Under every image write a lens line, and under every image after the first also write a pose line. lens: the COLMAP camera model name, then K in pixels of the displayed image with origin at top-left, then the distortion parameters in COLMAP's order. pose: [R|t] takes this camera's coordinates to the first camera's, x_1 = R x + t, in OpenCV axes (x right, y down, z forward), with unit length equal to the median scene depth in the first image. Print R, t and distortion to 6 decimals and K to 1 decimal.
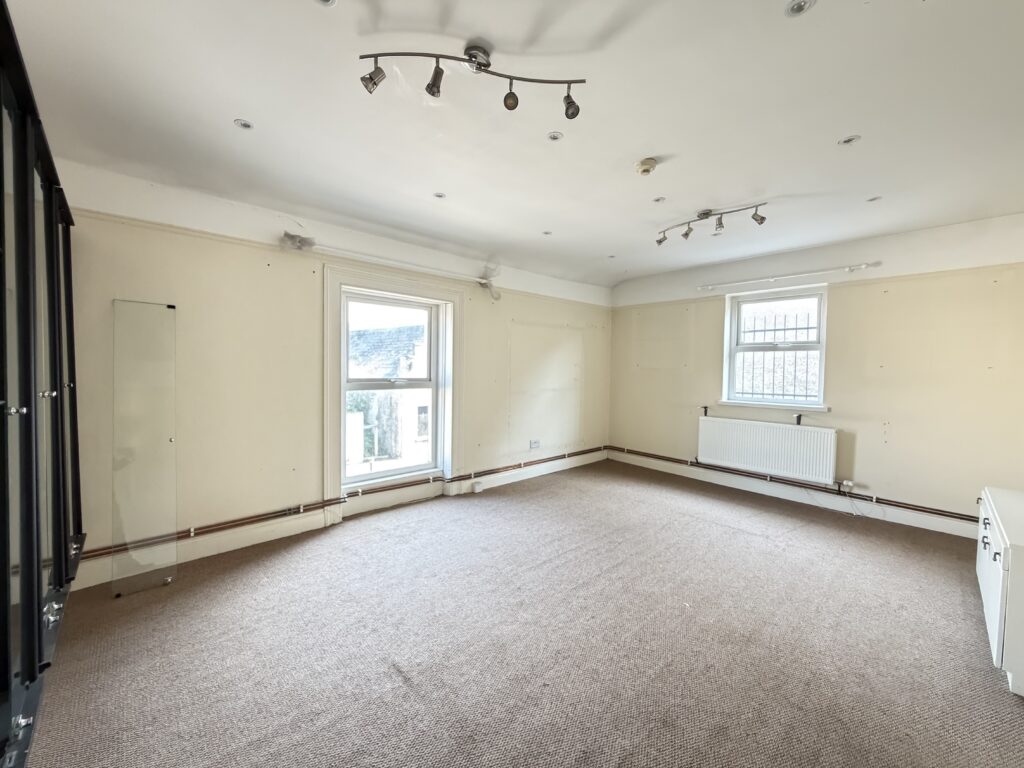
lens RADIAL K [[407.0, 0, 513.7], [0, 407.0, 383.1], [0, 0, 1]] dist [0.007457, 0.000159]
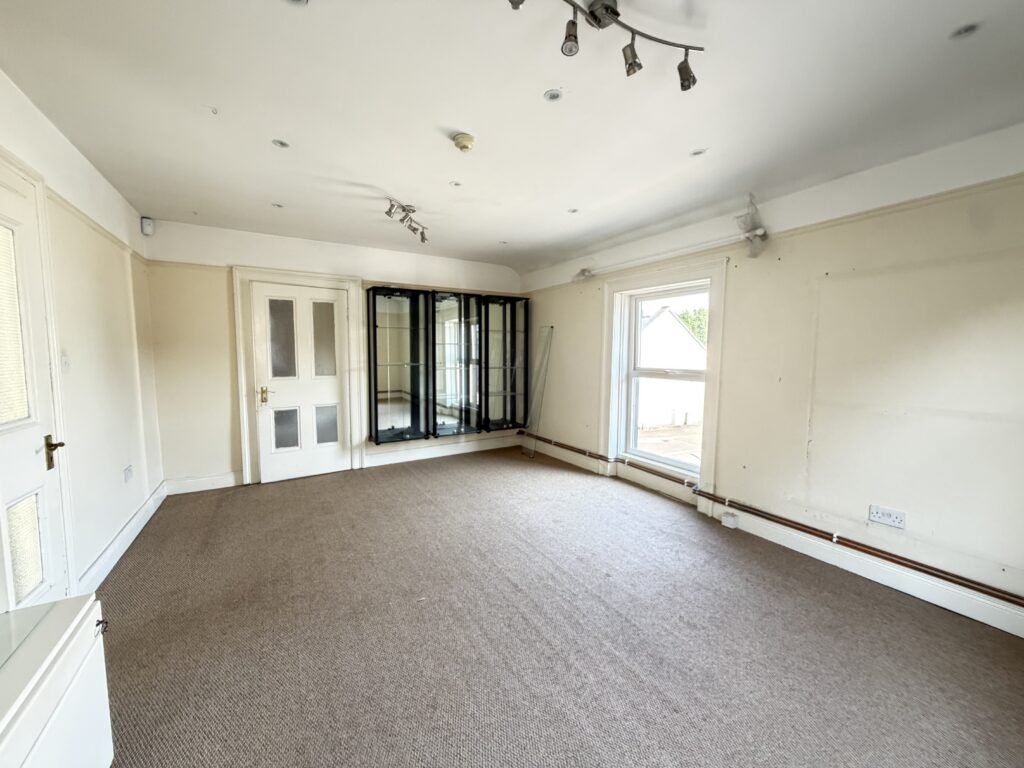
lens RADIAL K [[407.0, 0, 511.5], [0, 407.0, 385.1], [0, 0, 1]] dist [0.007457, 0.000159]
pose [[-0.220338, 0.064519, -0.973287, 0.836498], [-0.042779, 0.996211, 0.075723, -0.034076], [0.974485, 0.058321, -0.216743, 0.899941]]
